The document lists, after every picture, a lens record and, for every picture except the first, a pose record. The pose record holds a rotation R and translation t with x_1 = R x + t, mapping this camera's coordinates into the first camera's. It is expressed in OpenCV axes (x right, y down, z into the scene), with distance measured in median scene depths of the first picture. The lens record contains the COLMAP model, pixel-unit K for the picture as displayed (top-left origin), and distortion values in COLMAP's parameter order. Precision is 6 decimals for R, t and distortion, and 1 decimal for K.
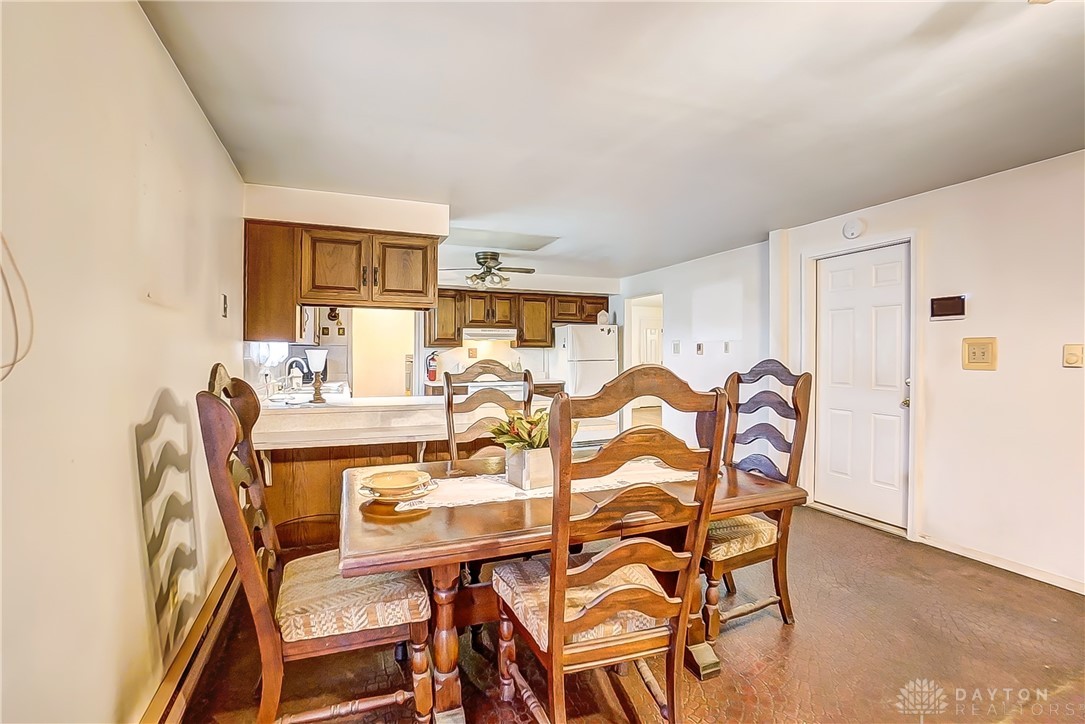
lens RADIAL K [[485.3, 0, 533.7], [0, 485.3, 359.1], [0, 0, 1]] dist [-0.019414, 0.000002]
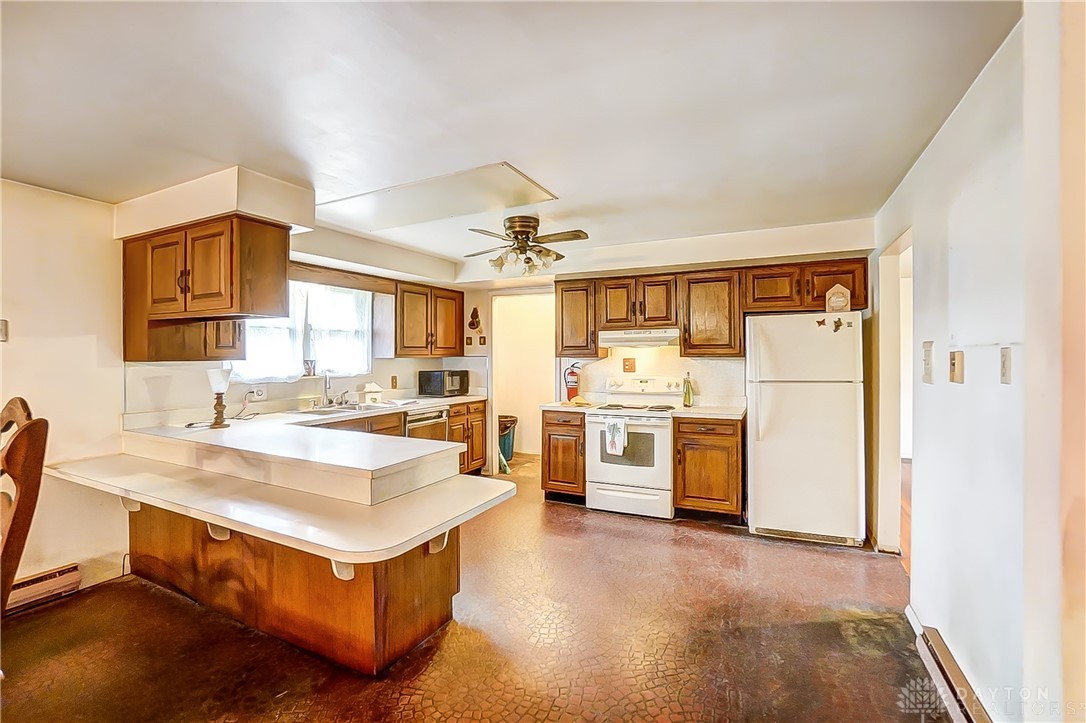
lens RADIAL K [[485.7, 0, 541.5], [0, 485.7, 357.4], [0, 0, 1]] dist [-0.019414, 0.000002]
pose [[0.677047, -0.001634, -0.735938, 0.323839], [-0.003566, 0.999979, -0.005501, -0.020120], [0.735931, 0.006349, 0.677027, 0.439505]]
